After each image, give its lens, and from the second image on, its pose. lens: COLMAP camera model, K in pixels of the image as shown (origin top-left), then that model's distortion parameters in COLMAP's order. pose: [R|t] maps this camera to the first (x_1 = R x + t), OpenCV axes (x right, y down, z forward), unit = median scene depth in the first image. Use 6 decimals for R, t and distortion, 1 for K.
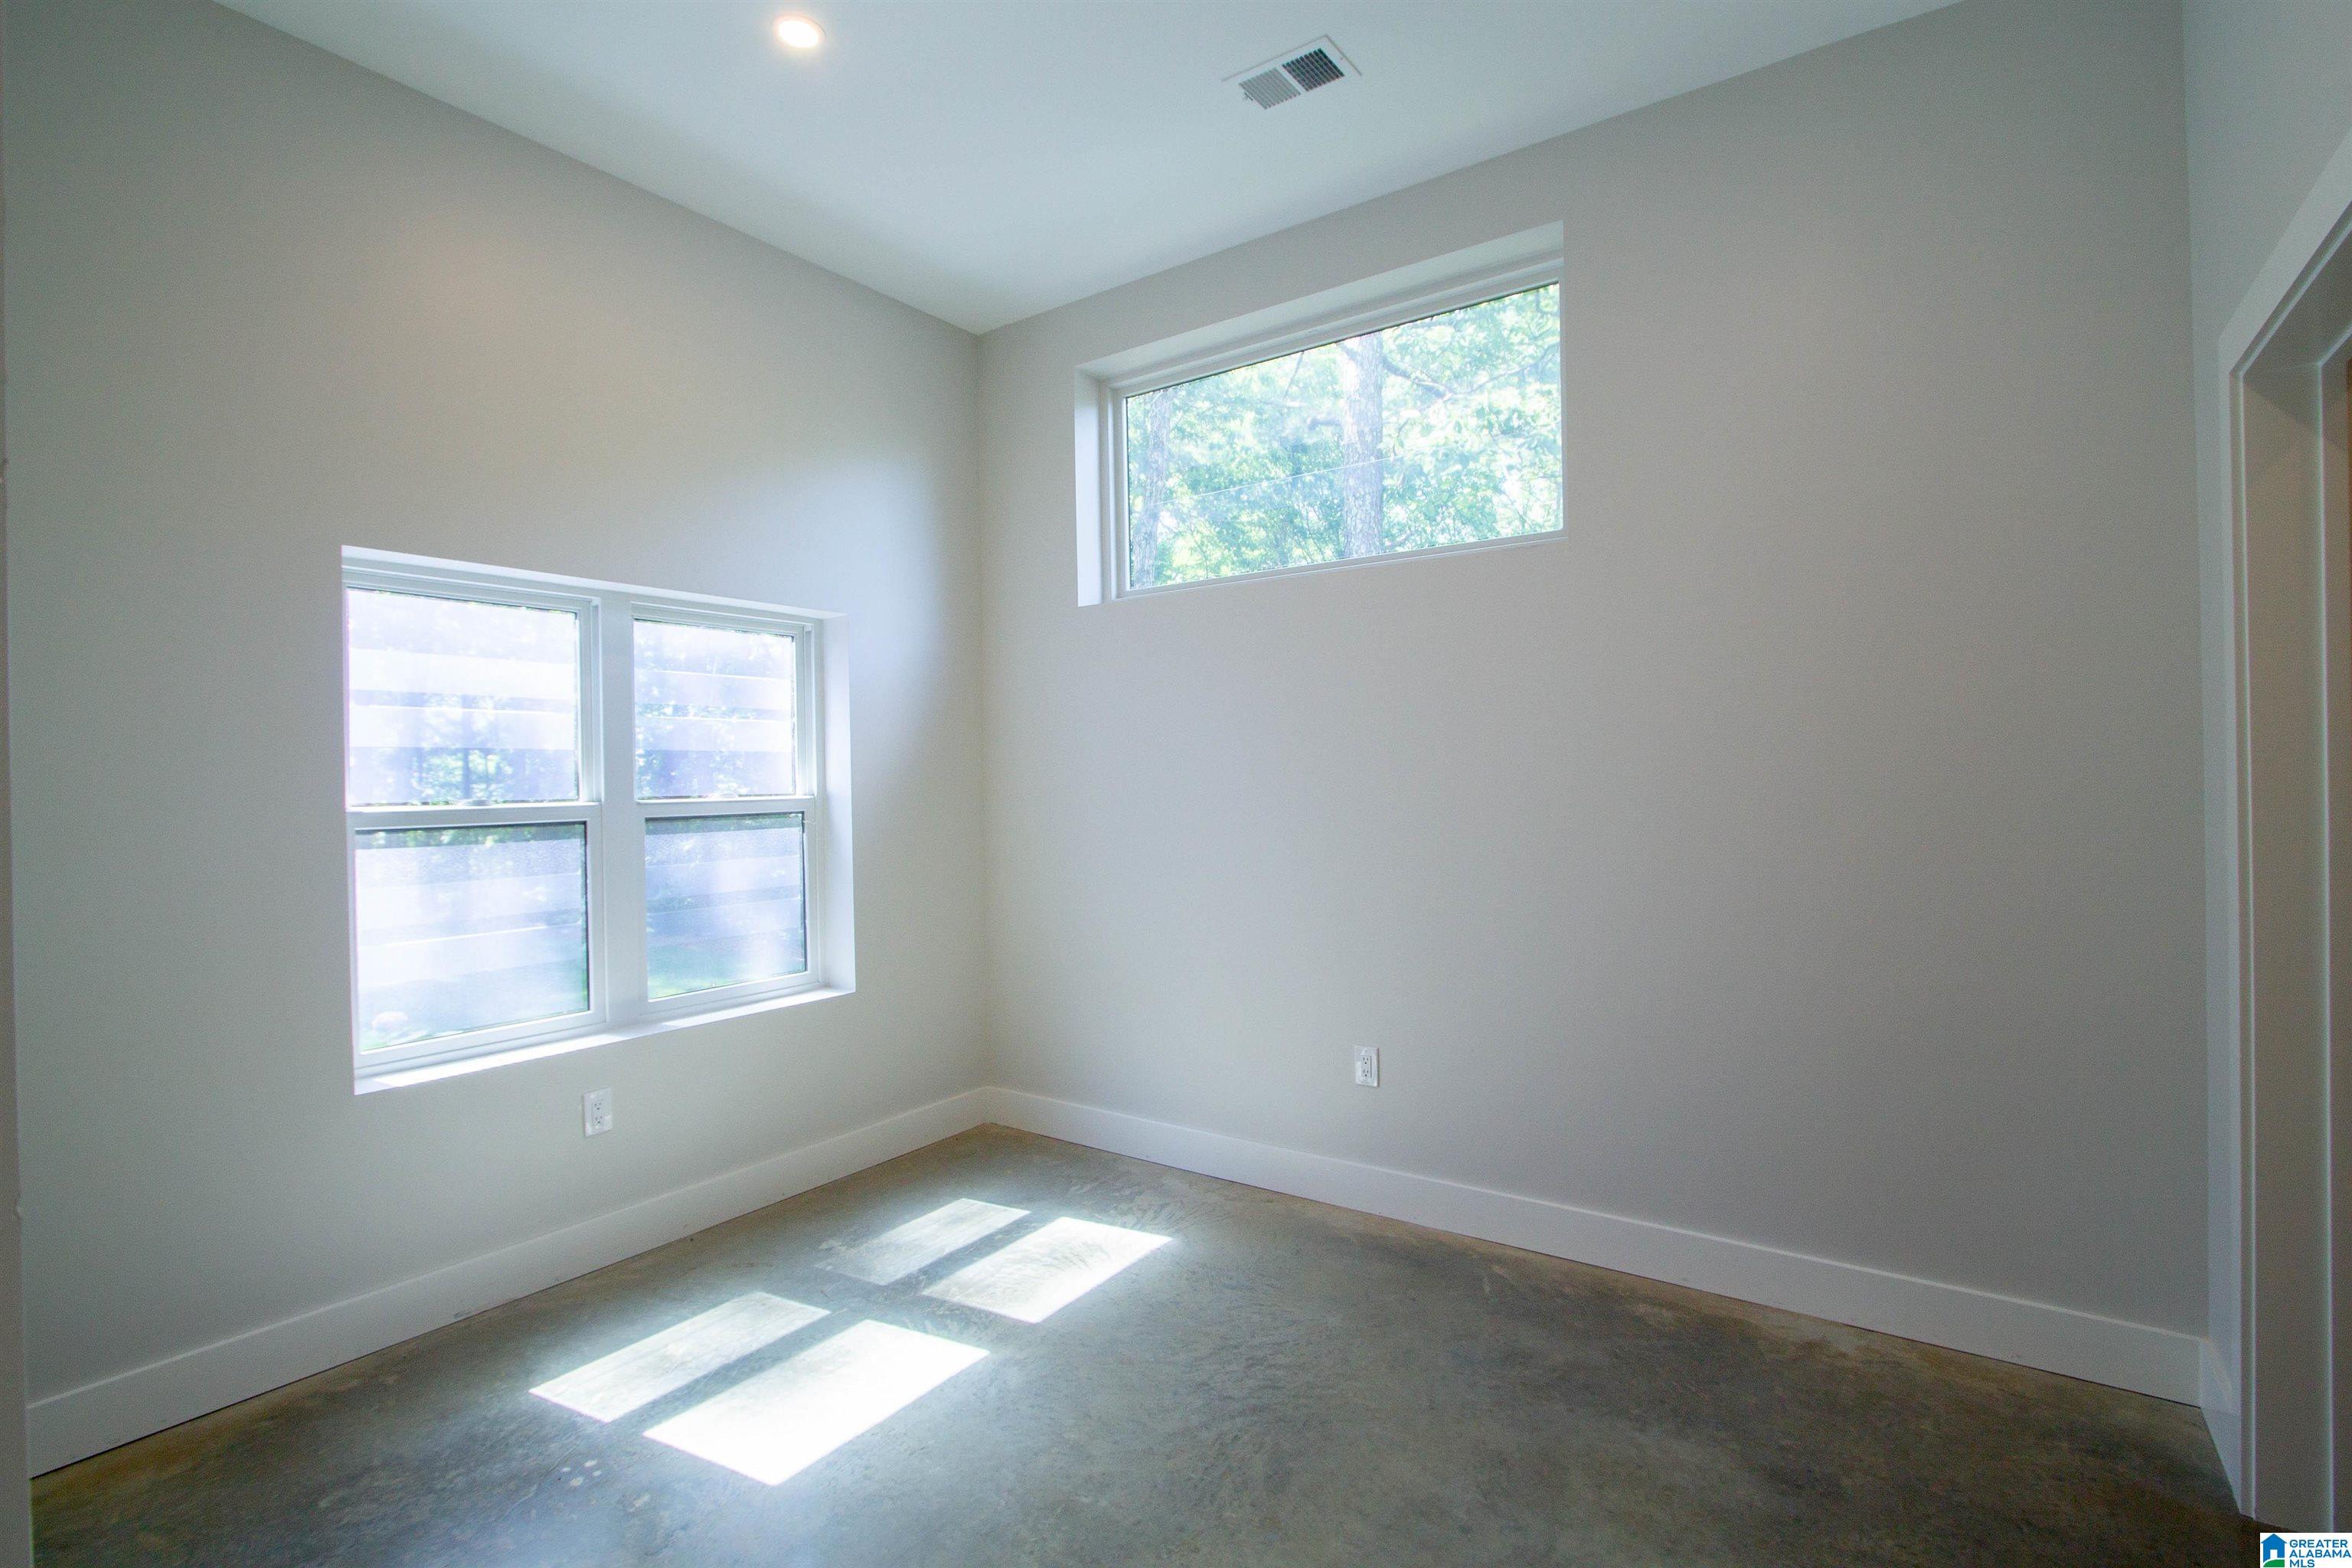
lens RADIAL K [[1102.6, 0, 1188.5], [0, 1102.6, 770.1], [0, 0, 1]] dist [-0.018260, 0.000518]
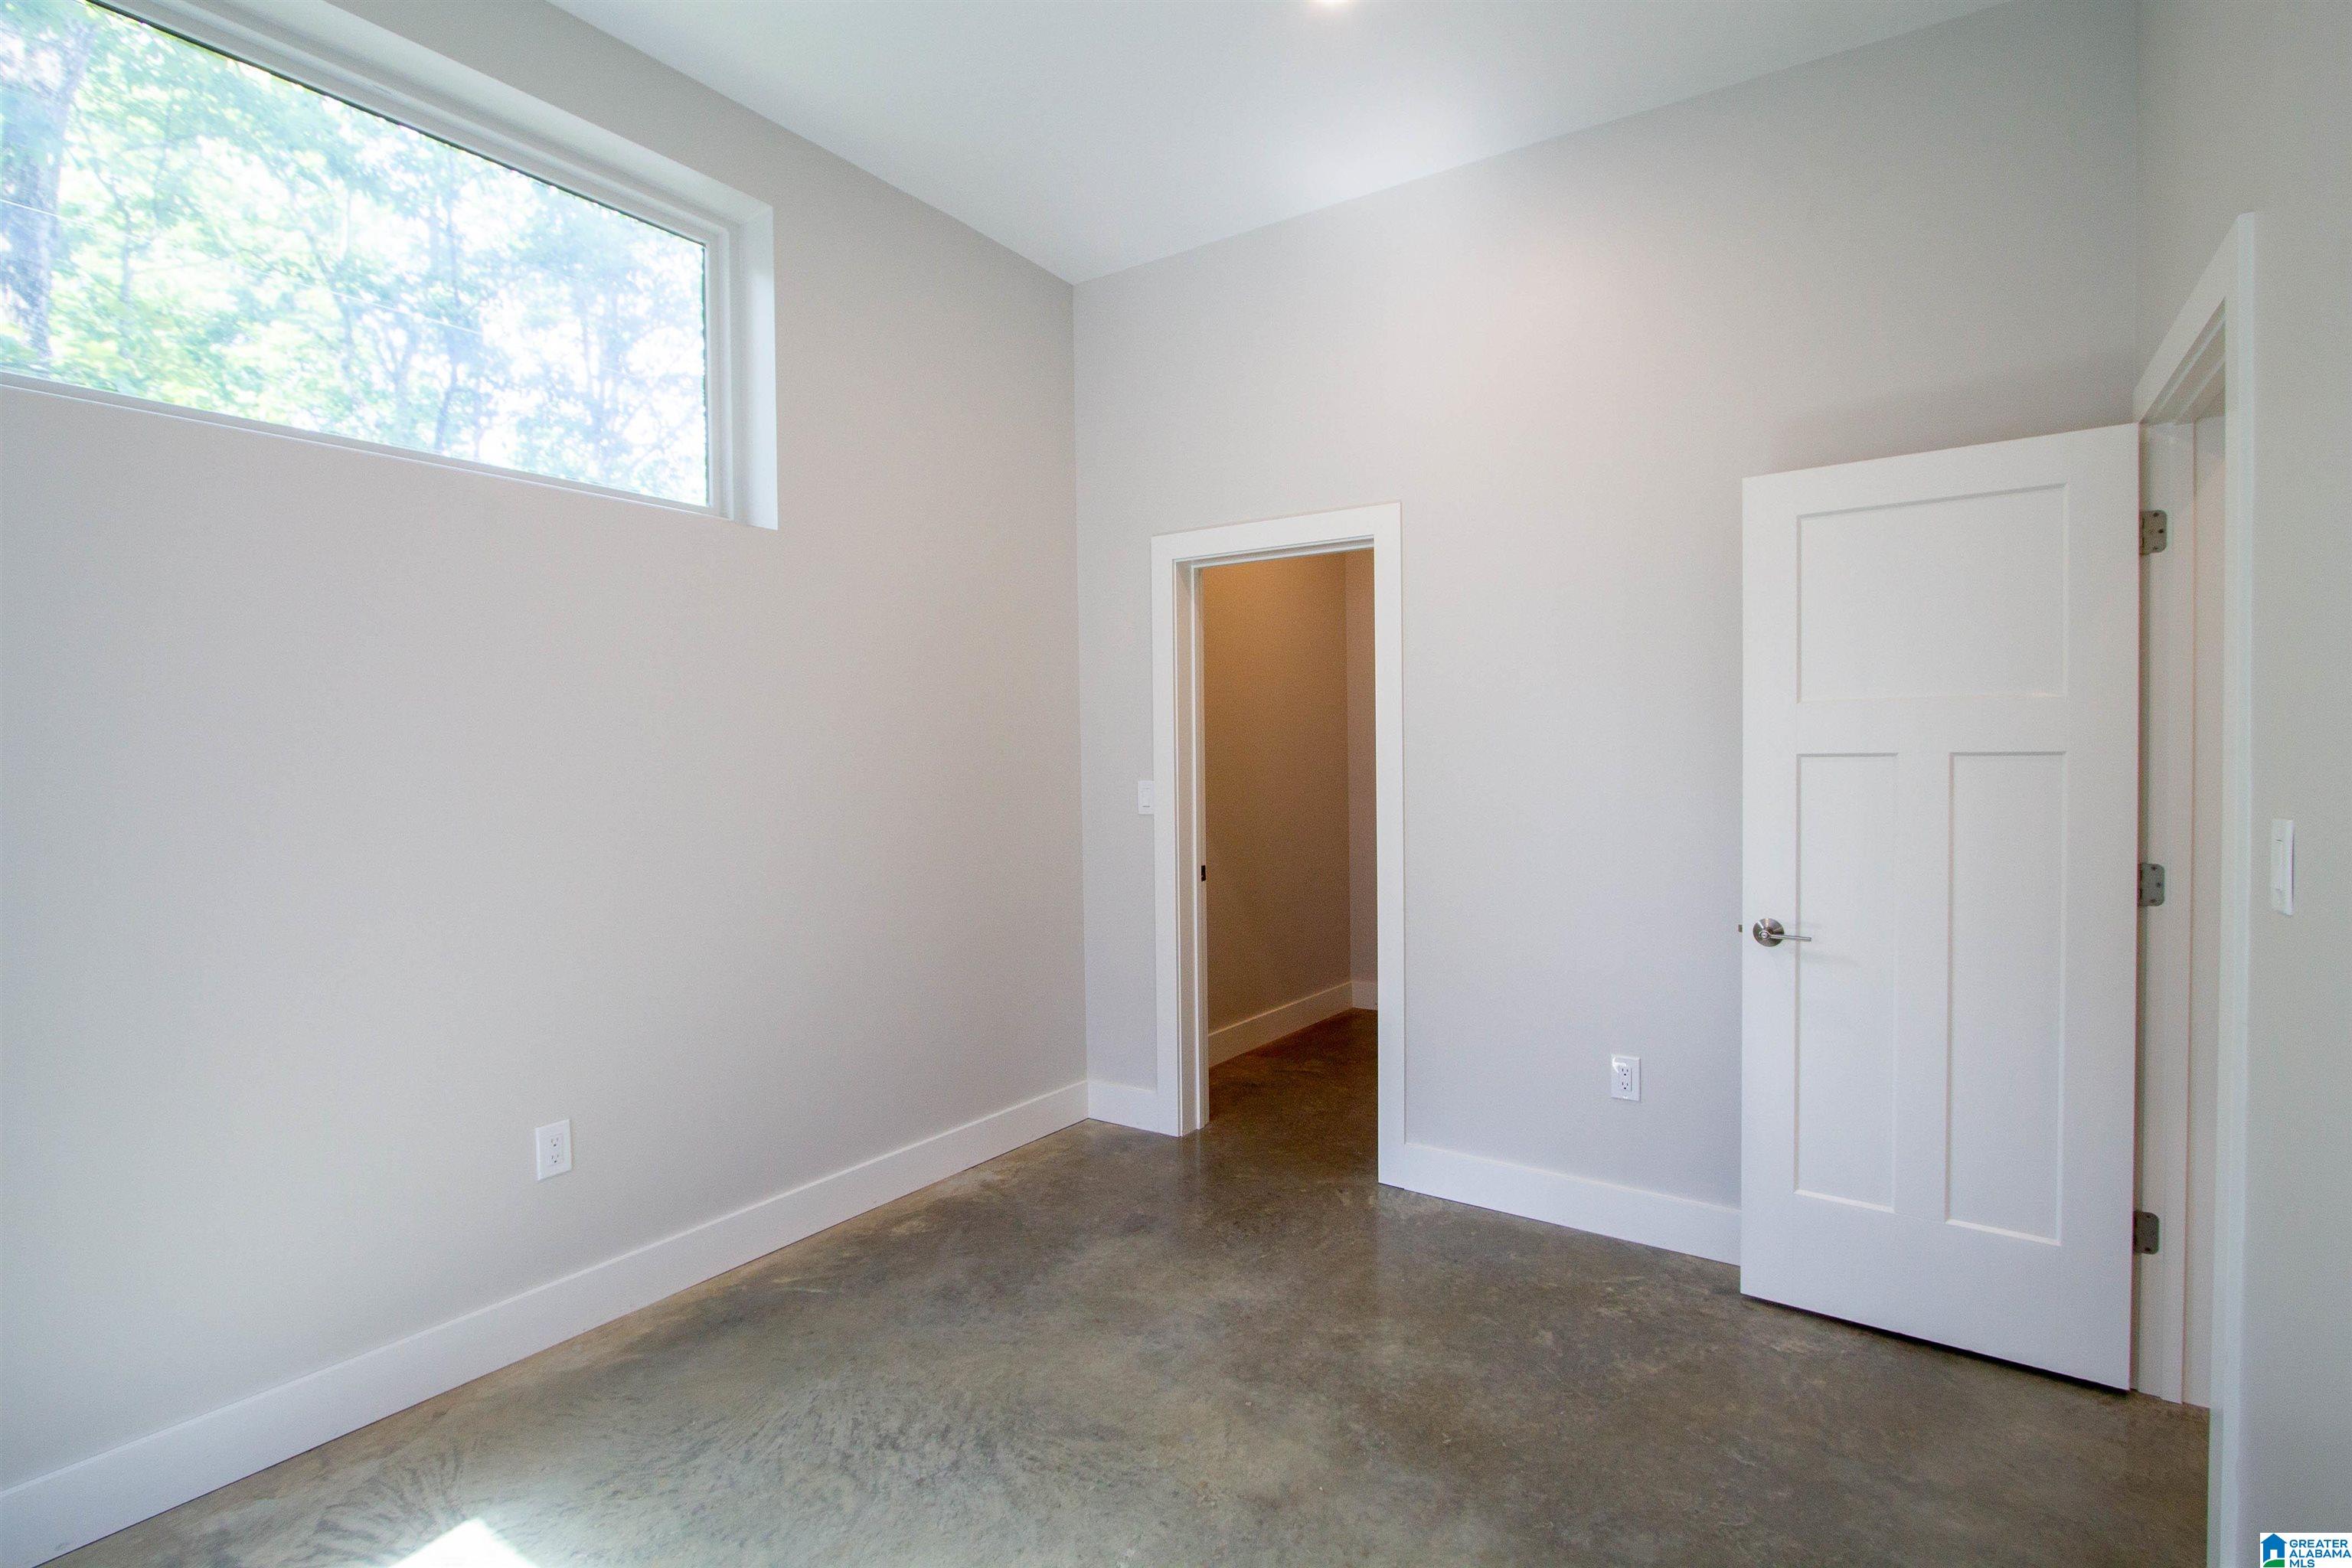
lens RADIAL K [[1102.6, 0, 1173.8], [0, 1102.6, 775.3], [0, 0, 1]] dist [-0.018260, 0.000518]
pose [[-0.007397, -0.003483, 0.999967, -0.704750], [0.006081, 0.999975, 0.003528, 0.012801], [-0.999954, 0.006107, -0.007376, 0.689013]]
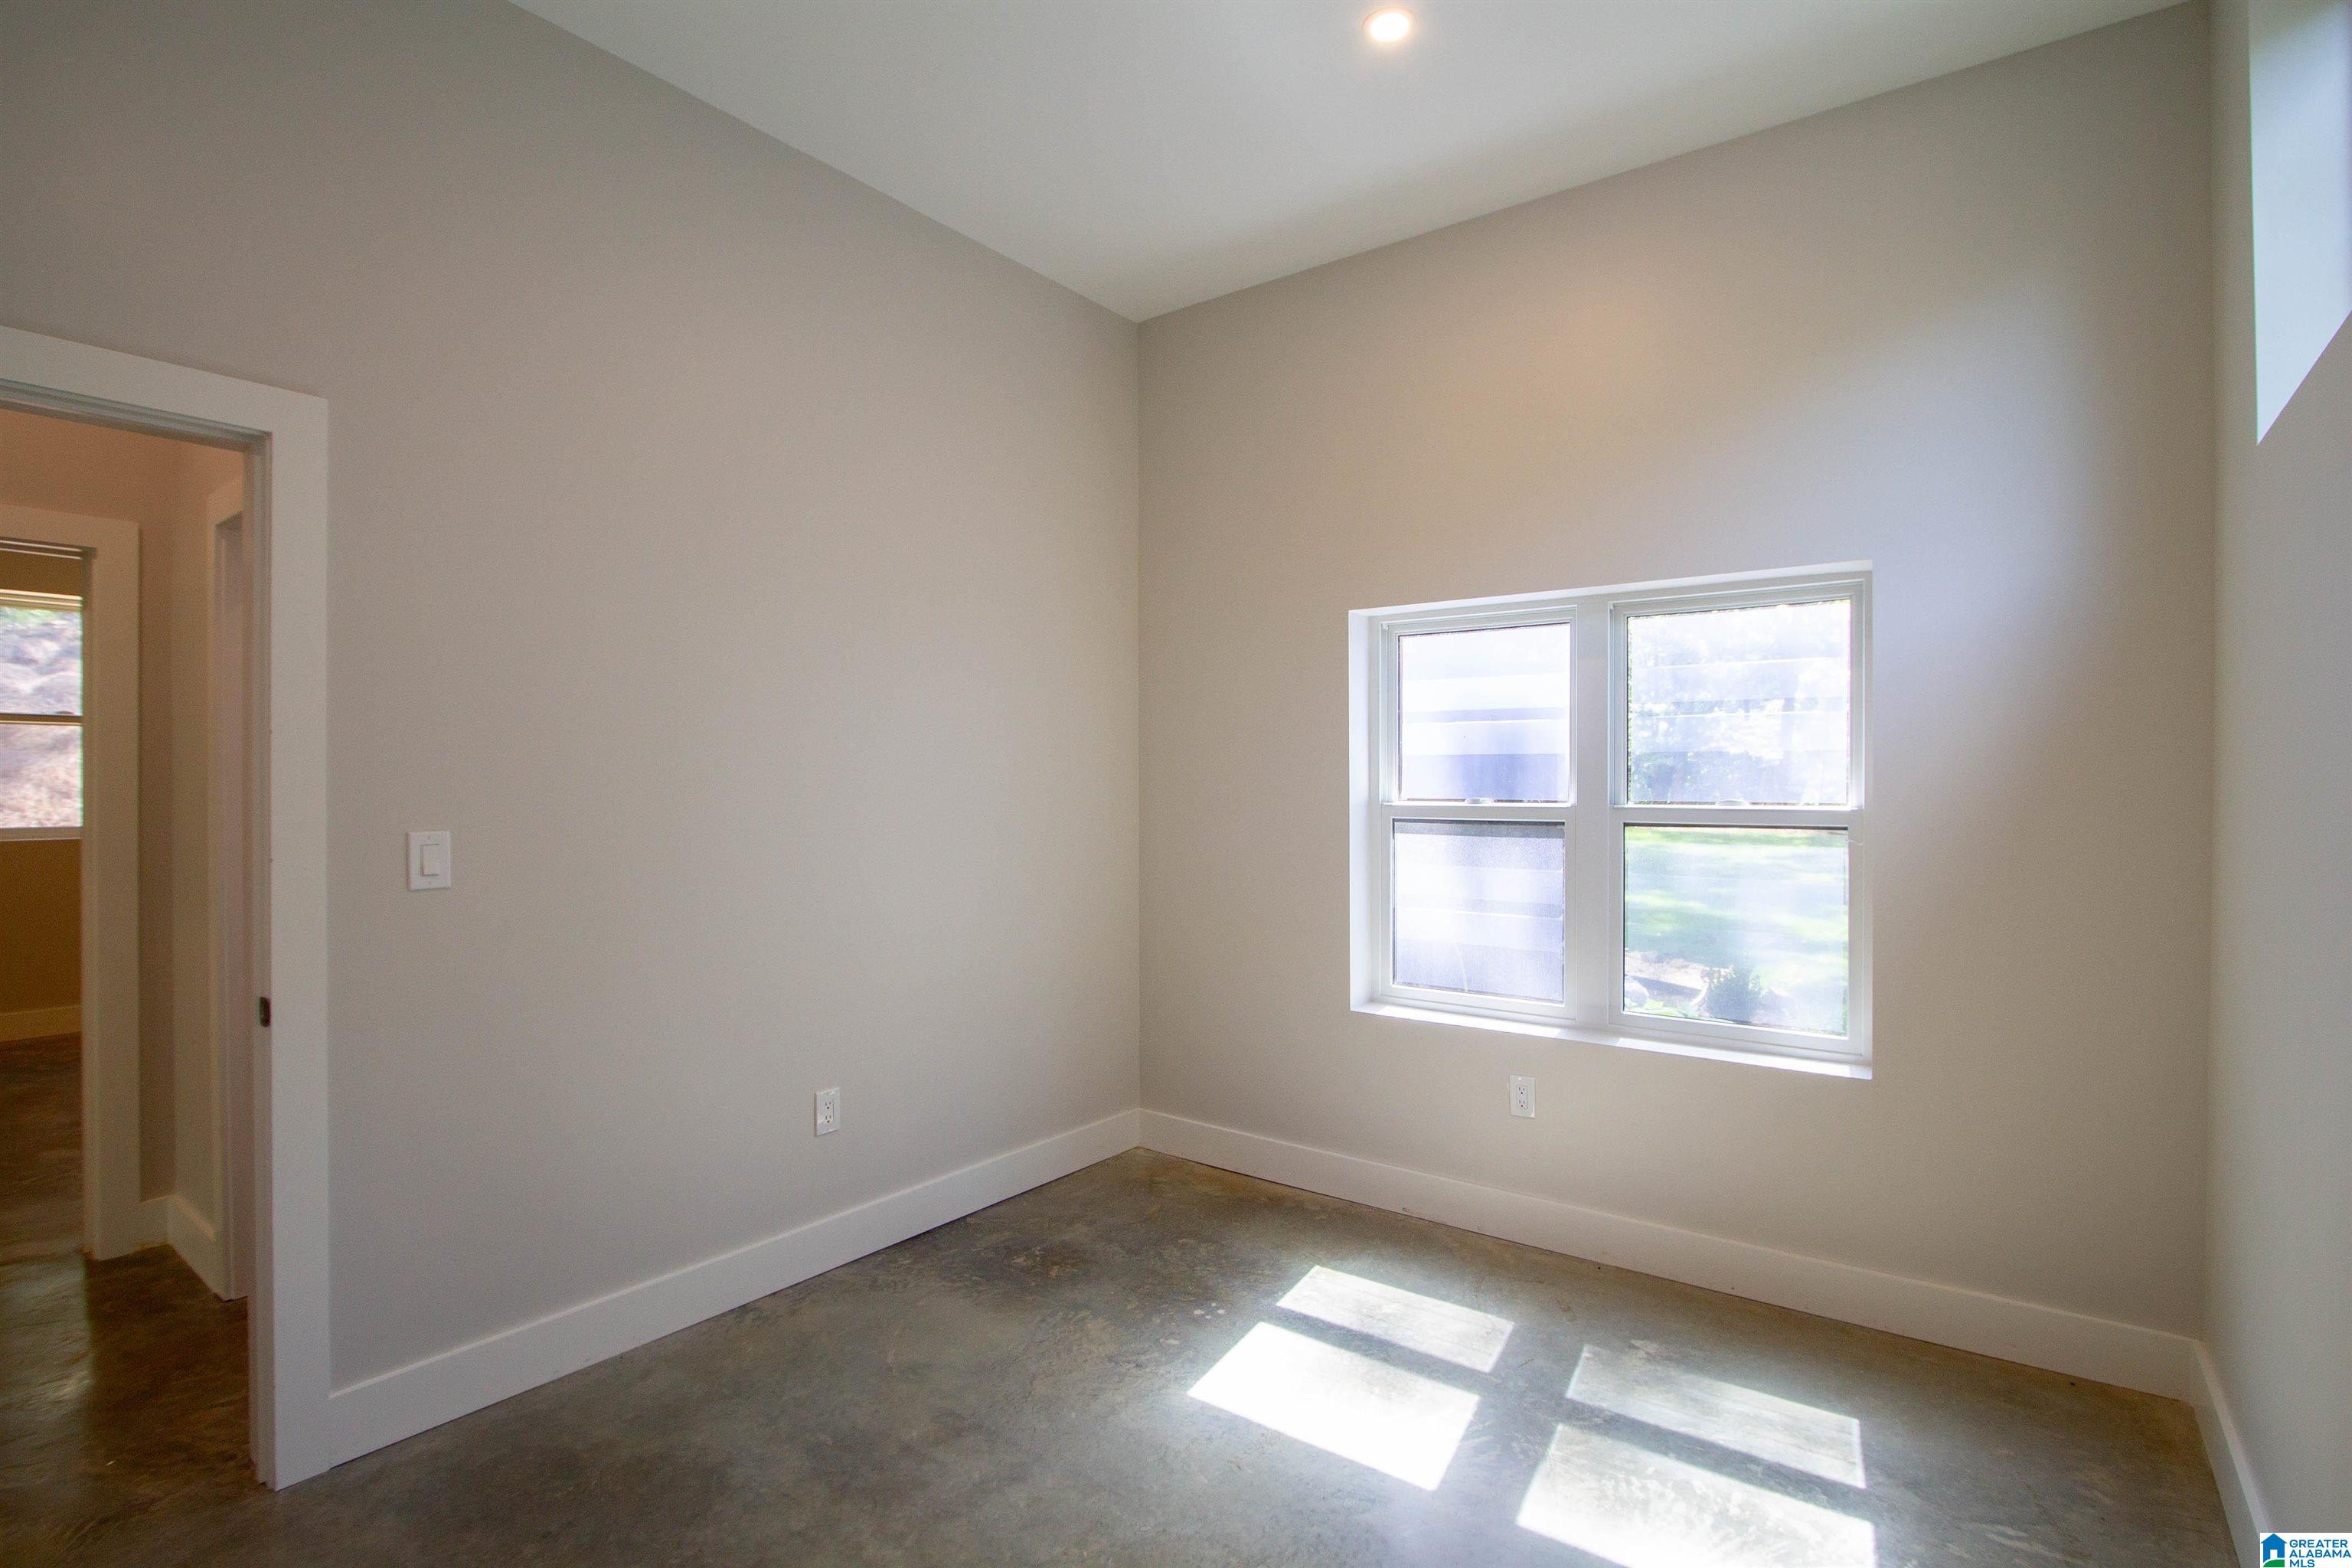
lens RADIAL K [[1102.6, 0, 1187.0], [0, 1102.6, 789.7], [0, 0, 1]] dist [-0.018260, 0.000518]
pose [[-0.027099, 0.021583, -0.999400, 0.568325], [0.001497, 0.999767, 0.021550, -0.008685], [0.999632, -0.000913, -0.027125, 0.761144]]
